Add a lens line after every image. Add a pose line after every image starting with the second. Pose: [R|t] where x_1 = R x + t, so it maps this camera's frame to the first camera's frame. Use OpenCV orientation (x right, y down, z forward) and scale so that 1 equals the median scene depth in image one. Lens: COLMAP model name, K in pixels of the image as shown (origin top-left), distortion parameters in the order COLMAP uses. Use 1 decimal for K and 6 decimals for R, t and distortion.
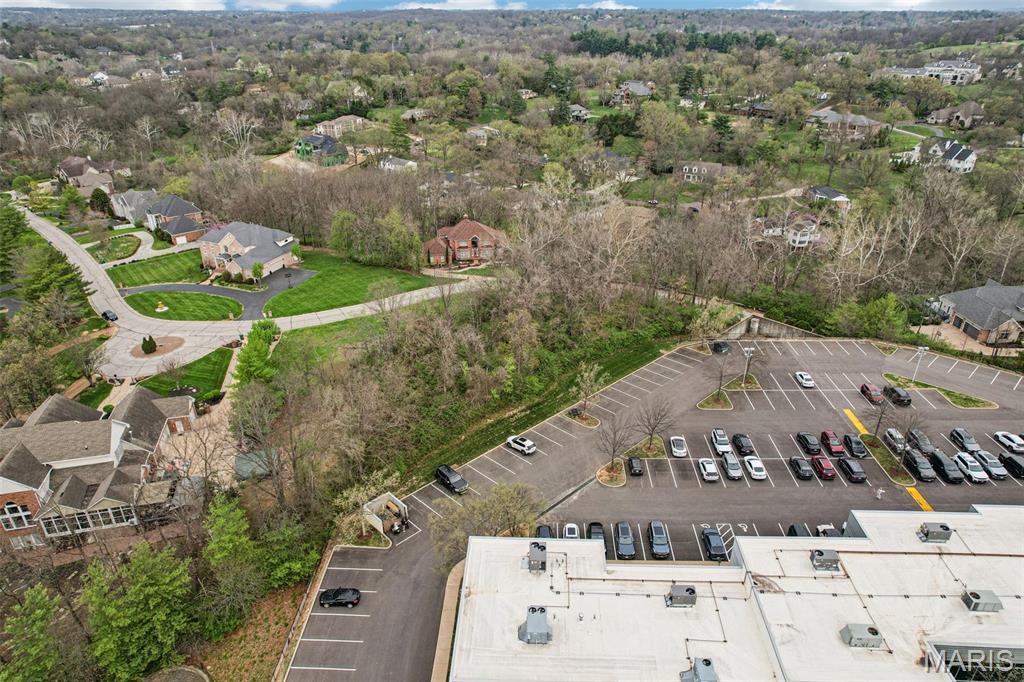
lens RADIAL K [[658.5, 0, 512.0], [0, 658.5, 341.0], [0, 0, 1]] dist [-0.063751, 0.056424]
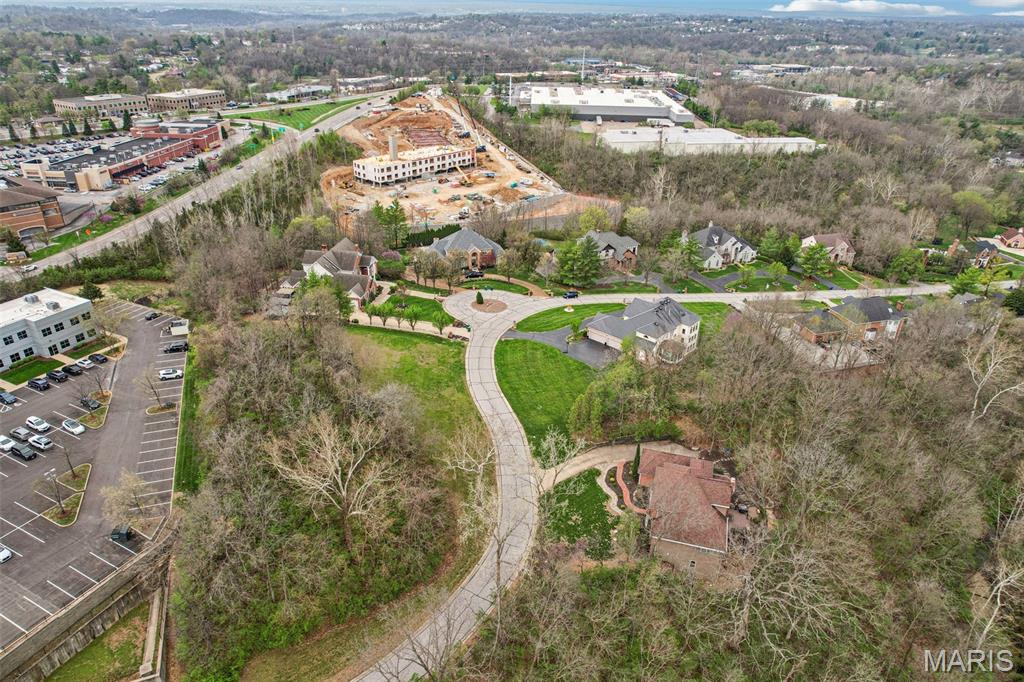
lens RADIAL K [[670.9, 0, 515.3], [0, 670.9, 338.3], [0, 0, 1]] dist [-0.078919, 0.070992]
pose [[-0.396590, 0.411871, -0.820414, 0.534808], [-0.432923, 0.704166, 0.562787, -0.645452], [0.809502, 0.578371, -0.100957, 1.021664]]
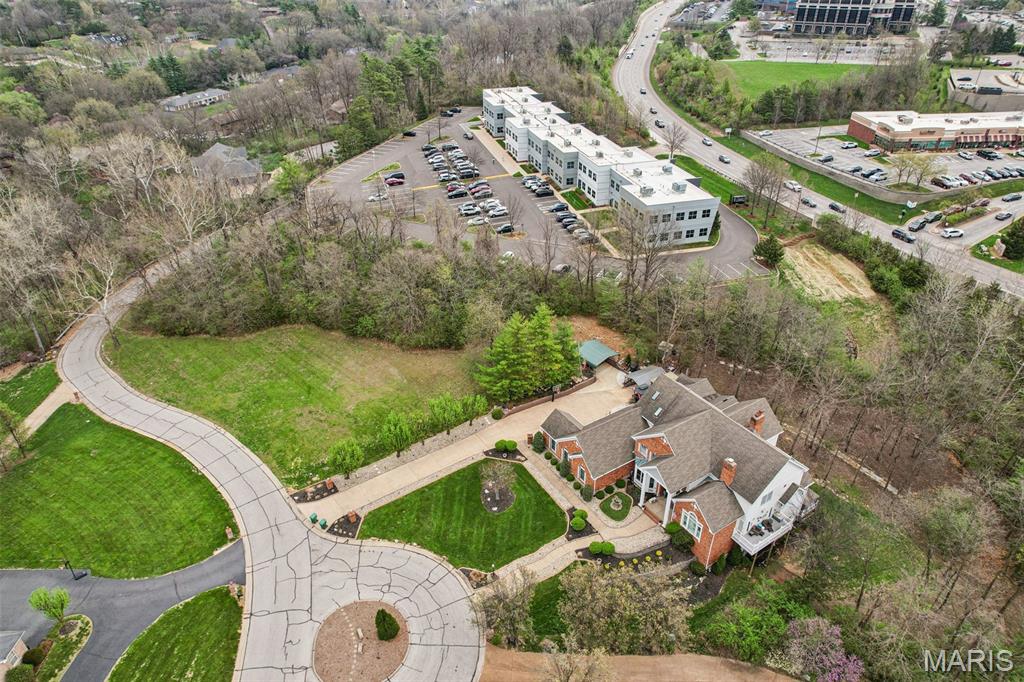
lens RADIAL K [[662.1, 0, 509.6], [0, 662.1, 347.2], [0, 0, 1]] dist [-0.078209, 0.072446]
pose [[-0.323773, -0.501250, 0.802446, -0.730803], [0.438203, 0.672237, 0.596721, -0.337254], [-0.838540, 0.544836, 0.001997, 0.639251]]
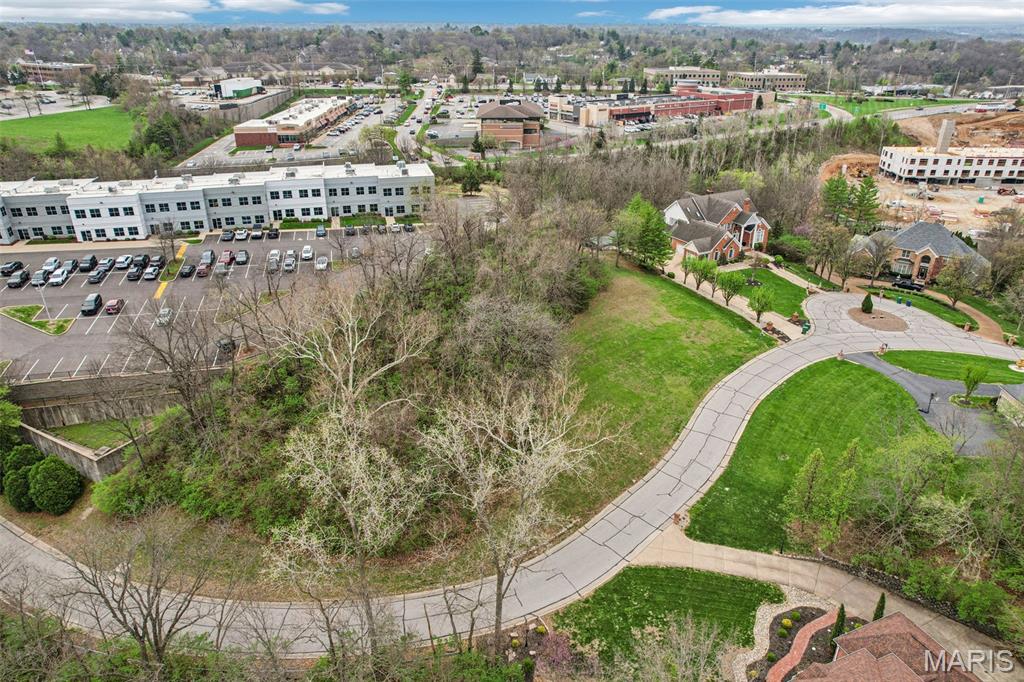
lens RADIAL K [[692.3, 0, 516.8], [0, 692.3, 340.3], [0, 0, 1]] dist [-0.088617, 0.087123]
pose [[-0.960705, 0.117700, -0.251382, 0.140782], [-0.126271, 0.621193, 0.773417, -0.526196], [0.247188, 0.774768, -0.581922, 1.197824]]
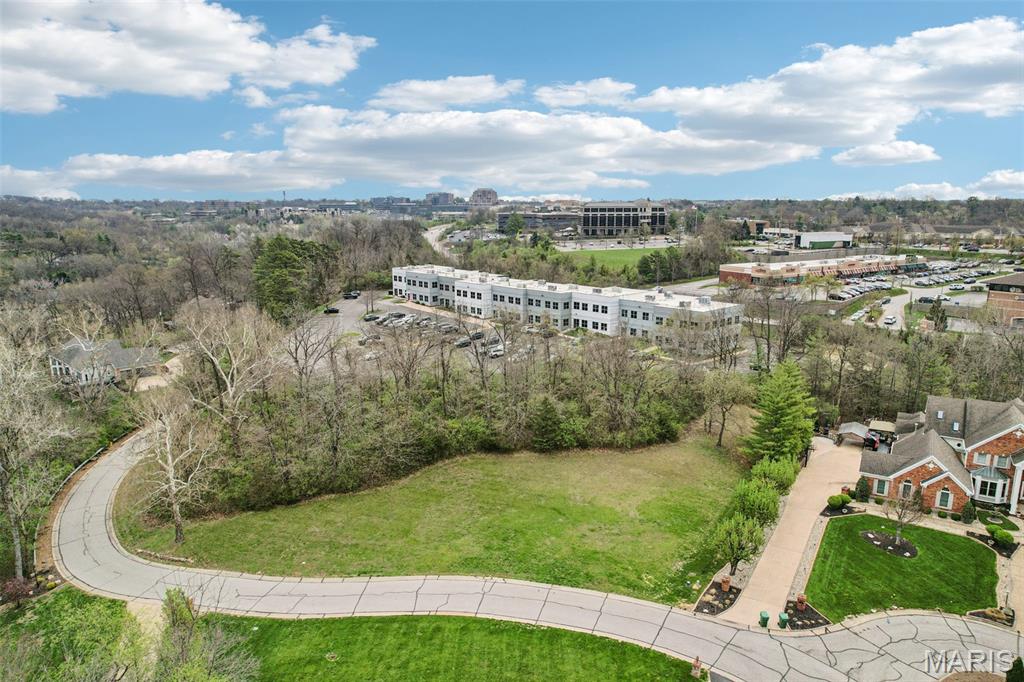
lens RADIAL K [[685.1, 0, 514.5], [0, 685.1, 311.8], [0, 0, 1]] dist [-0.060585, 0.027403]
pose [[-0.698439, -0.107639, 0.707529, -0.490460], [0.331327, 0.827663, 0.452986, -0.374628], [-0.634354, 0.550806, -0.542408, 1.043433]]
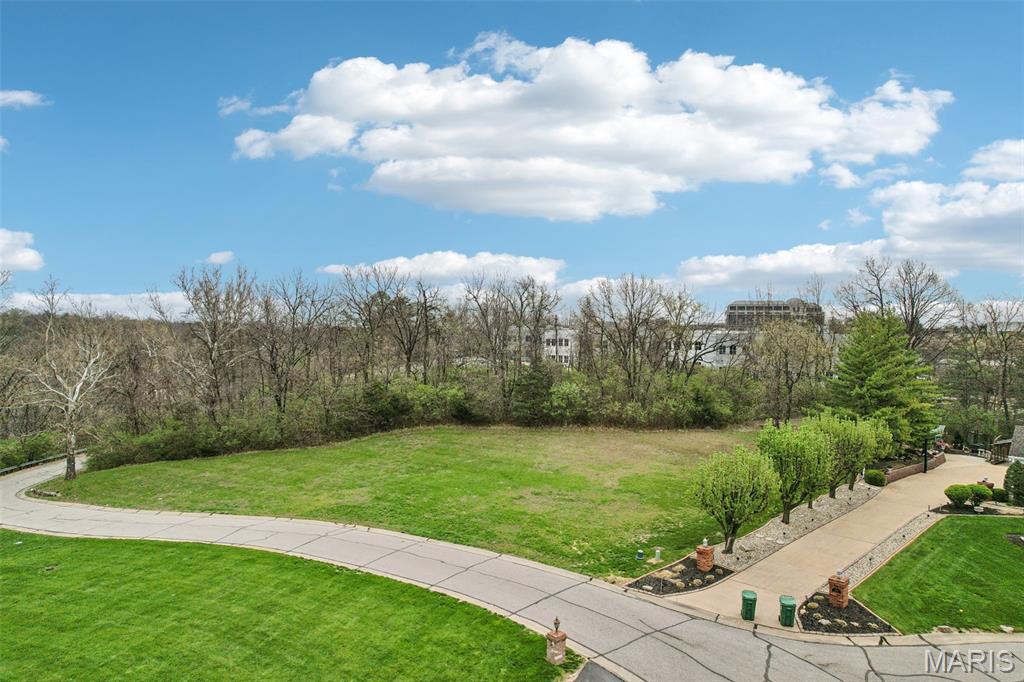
lens RADIAL K [[662.1, 0, 509.6], [0, 662.1, 347.2], [0, 0, 1]] dist [-0.078209, 0.072446]
pose [[-0.486345, -0.010975, 0.873698, -0.468889], [0.387516, 0.893494, 0.226935, -0.146297], [-0.783135, 0.448941, -0.430293, 0.944563]]
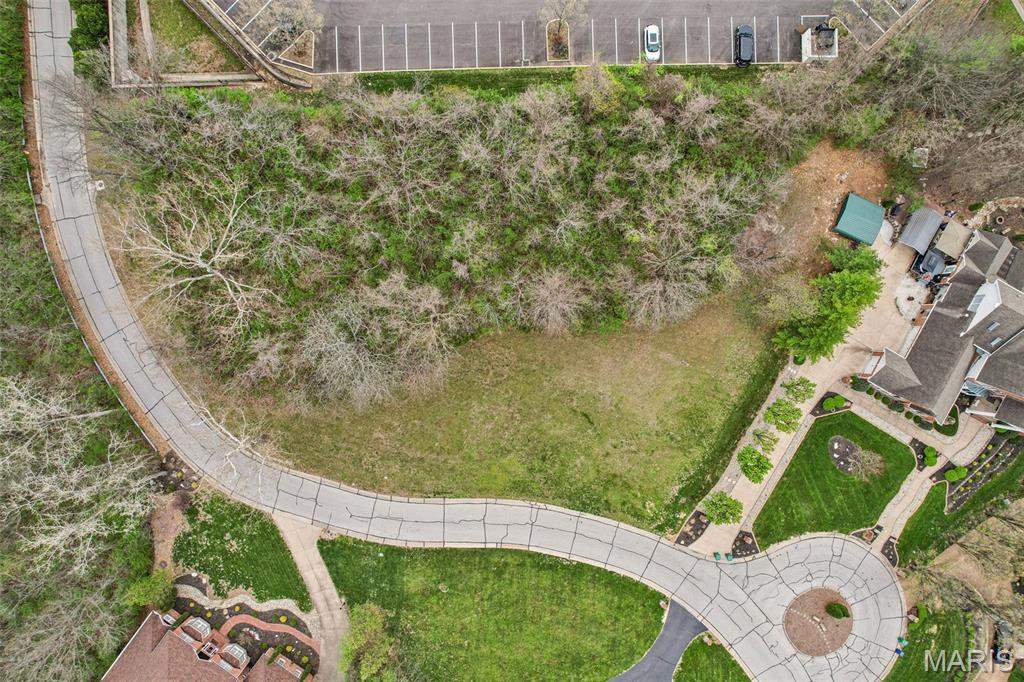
lens RADIAL K [[662.1, 0, 509.6], [0, 662.1, 347.2], [0, 0, 1]] dist [-0.078209, 0.072446]
pose [[-0.731353, -0.681827, -0.015316, -0.069542], [0.294462, -0.335947, 0.894669, -0.515274], [-0.615155, 0.649808, 0.446468, 0.577642]]
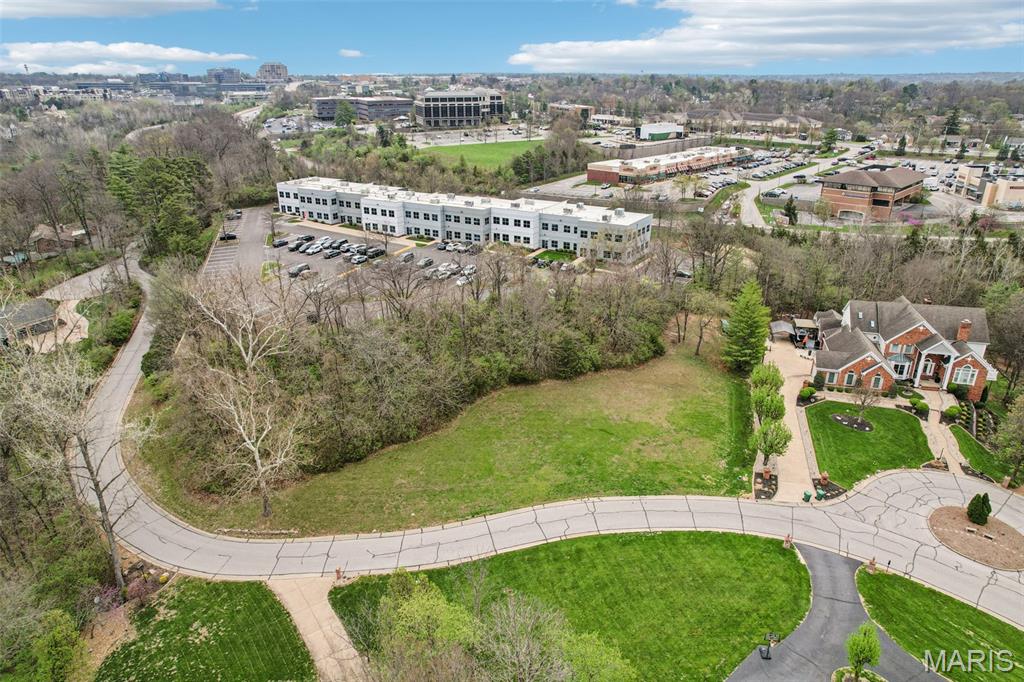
lens RADIAL K [[685.1, 0, 514.5], [0, 685.1, 311.8], [0, 0, 1]] dist [-0.060585, 0.027403]
pose [[-0.878378, -0.154516, 0.452301, -0.352578], [0.221266, 0.707344, 0.671347, -0.502980], [-0.423666, 0.689775, -0.587126, 1.141317]]
